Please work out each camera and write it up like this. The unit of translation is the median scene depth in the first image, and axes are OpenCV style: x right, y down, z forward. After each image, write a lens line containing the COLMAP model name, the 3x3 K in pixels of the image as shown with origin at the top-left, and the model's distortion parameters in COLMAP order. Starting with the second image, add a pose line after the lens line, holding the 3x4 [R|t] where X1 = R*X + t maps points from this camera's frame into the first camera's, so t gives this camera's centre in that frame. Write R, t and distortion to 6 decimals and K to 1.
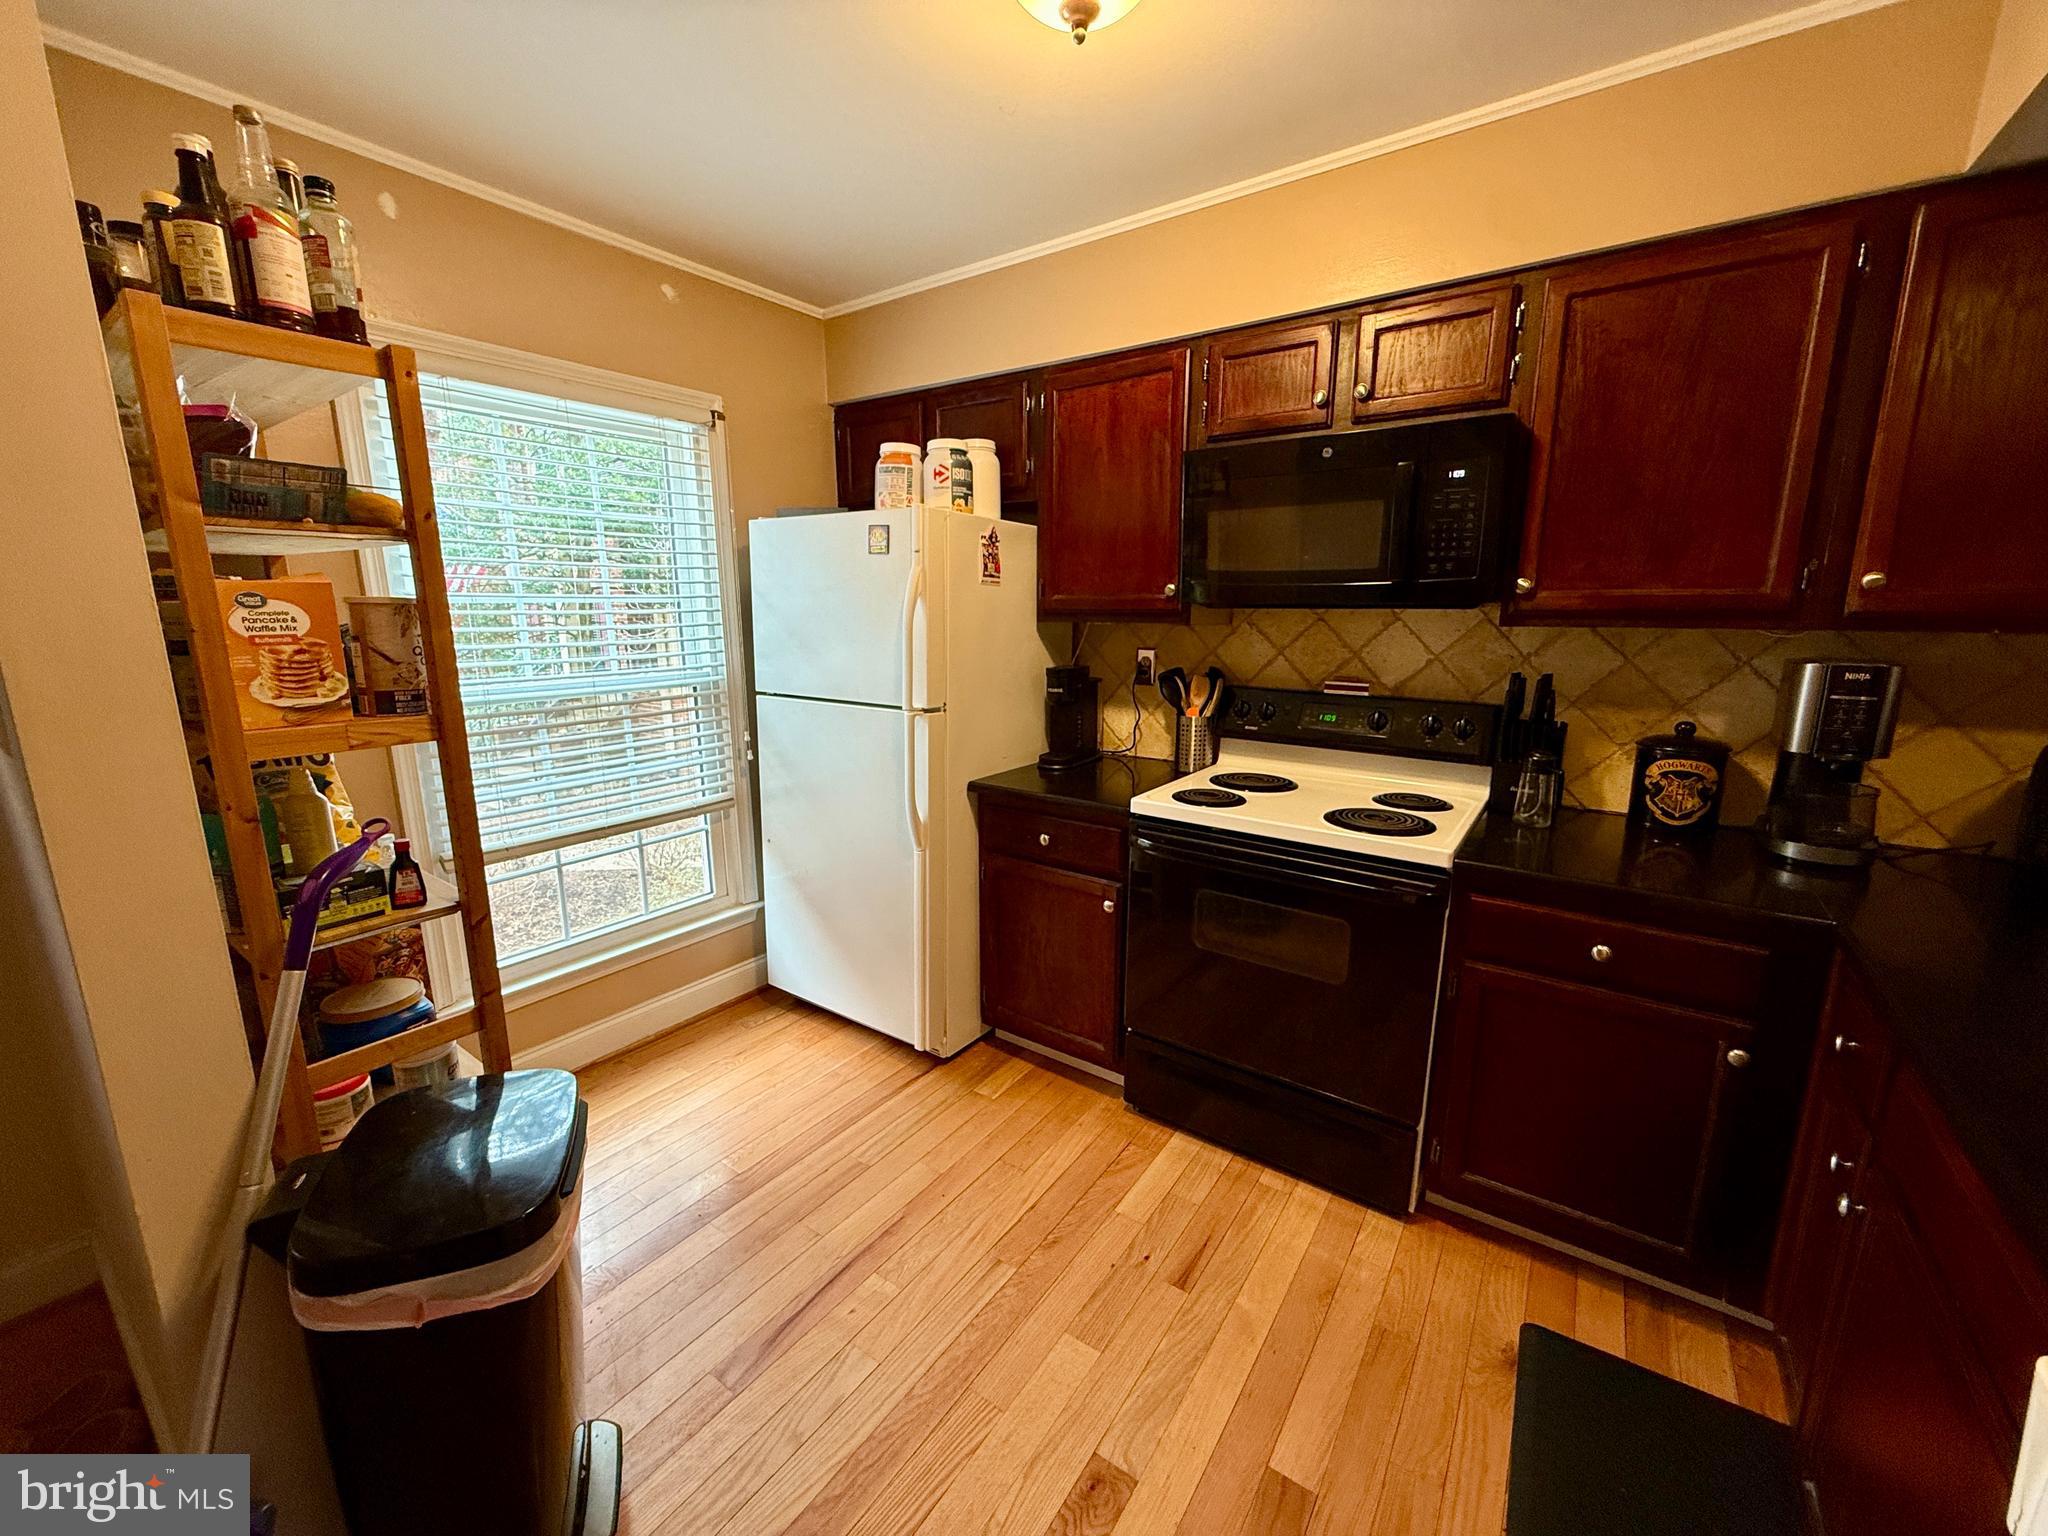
lens RADIAL K [[821.0, 0, 1016.3], [0, 821.0, 767.1], [0, 0, 1]] dist [0.000700, 0.000227]
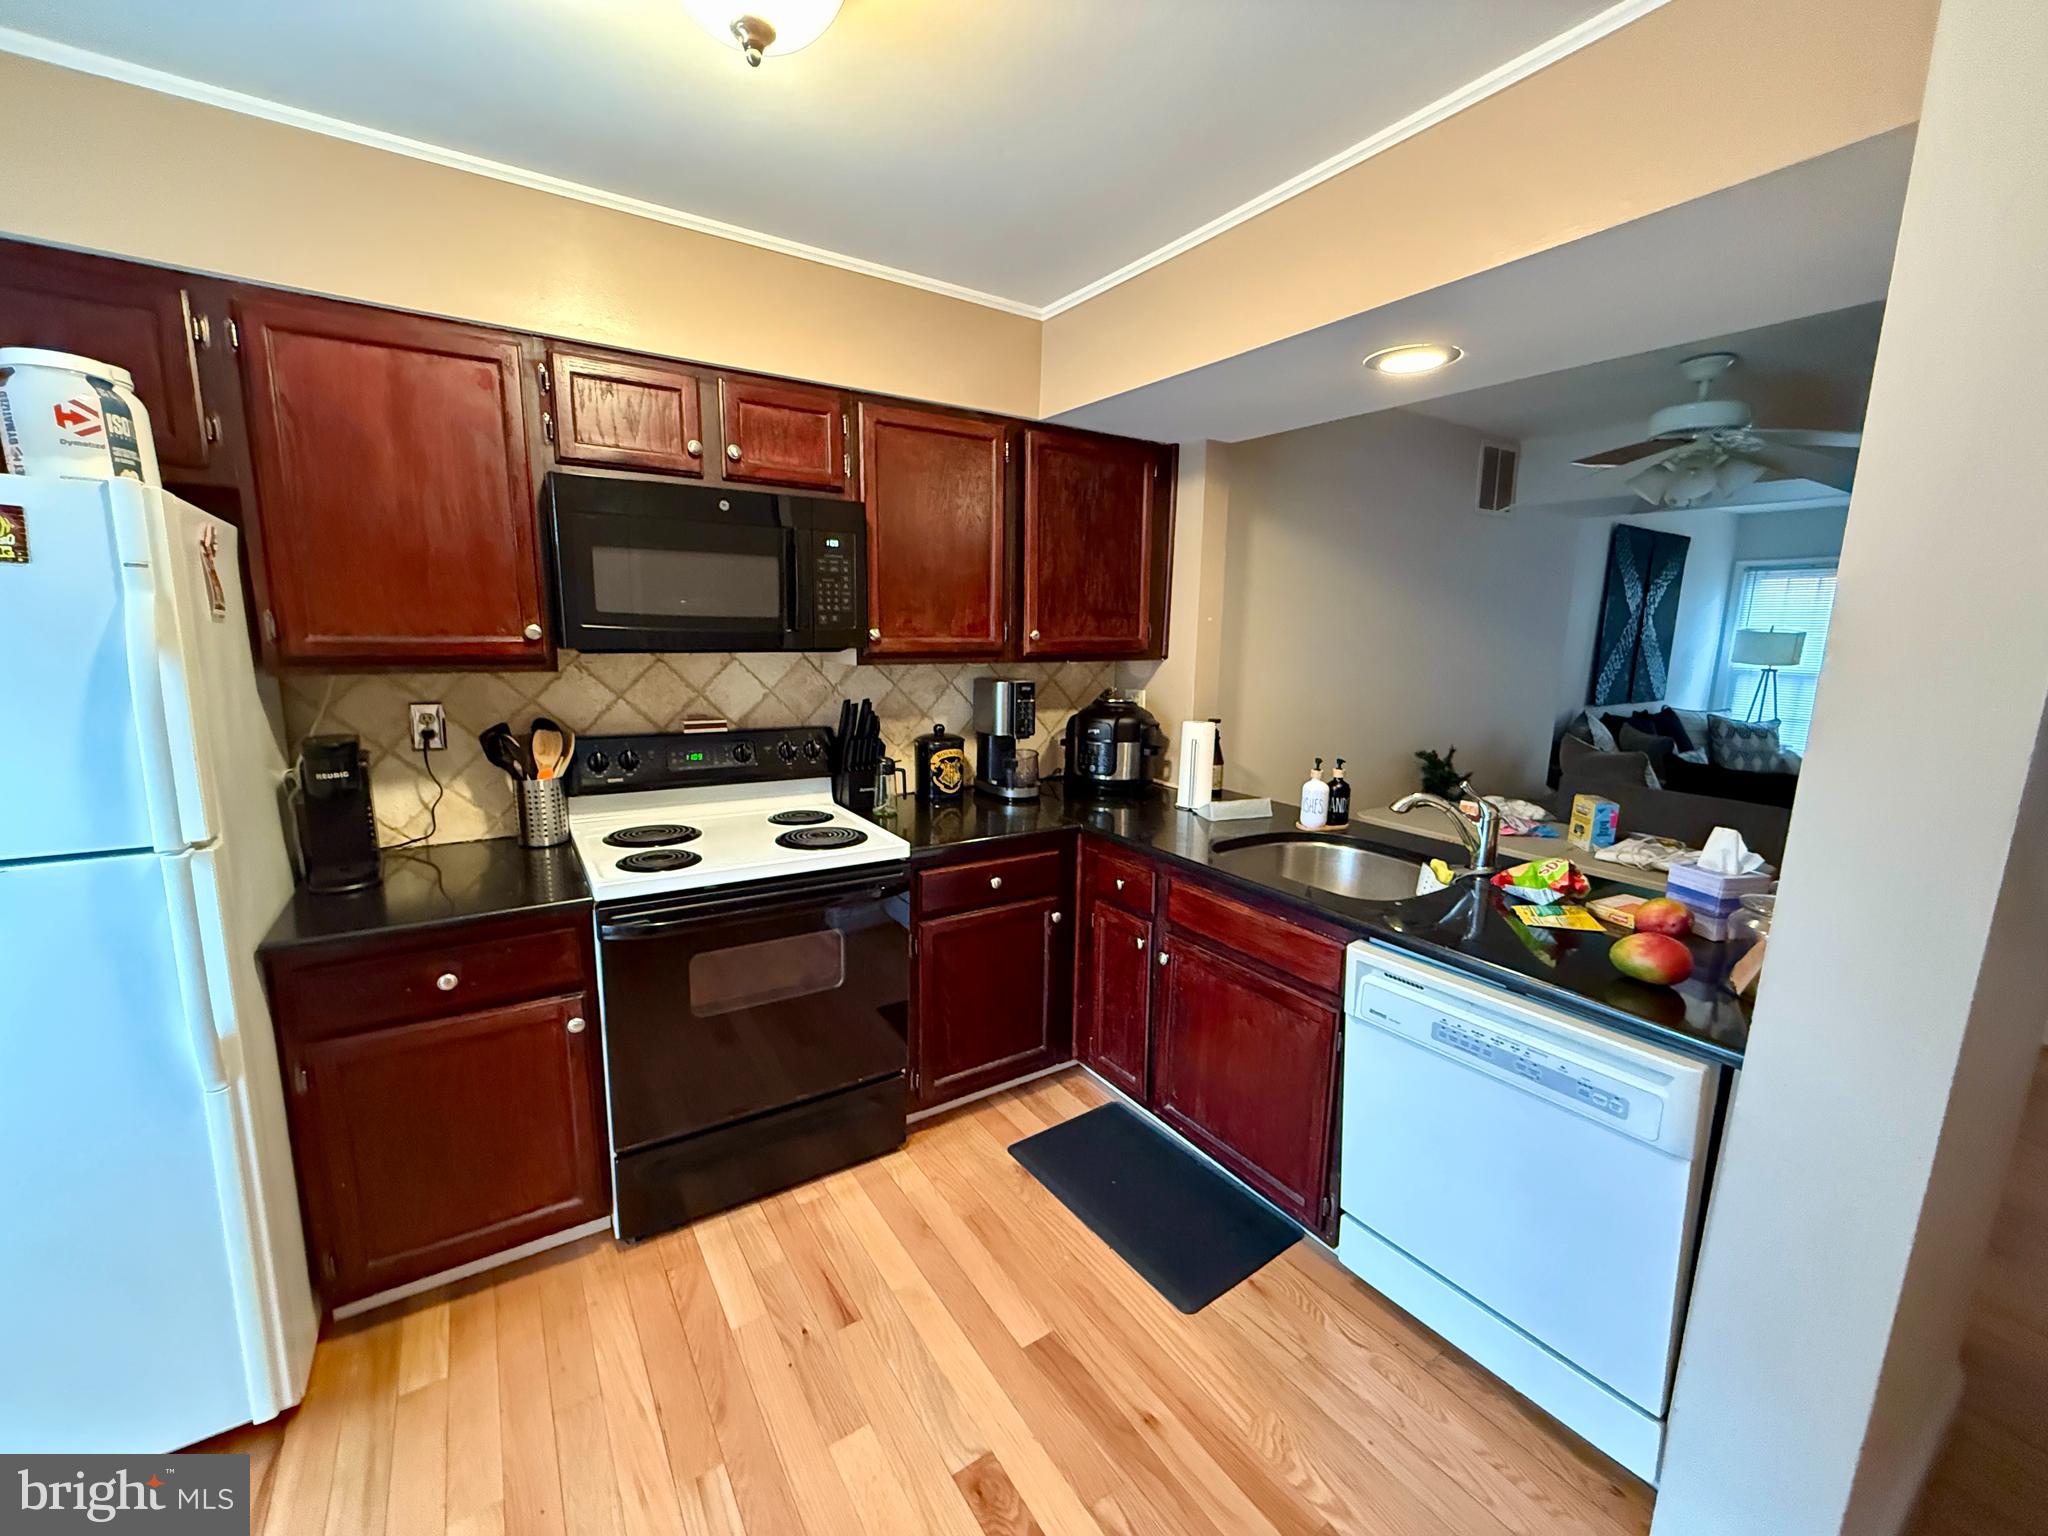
lens RADIAL K [[821.0, 0, 1016.3], [0, 821.0, 767.1], [0, 0, 1]] dist [0.000700, 0.000227]
pose [[0.356070, -0.154346, 0.921624, -0.487126], [0.165746, 0.981058, 0.100264, -0.097852], [-0.919642, 0.117055, 0.374908, 0.299299]]
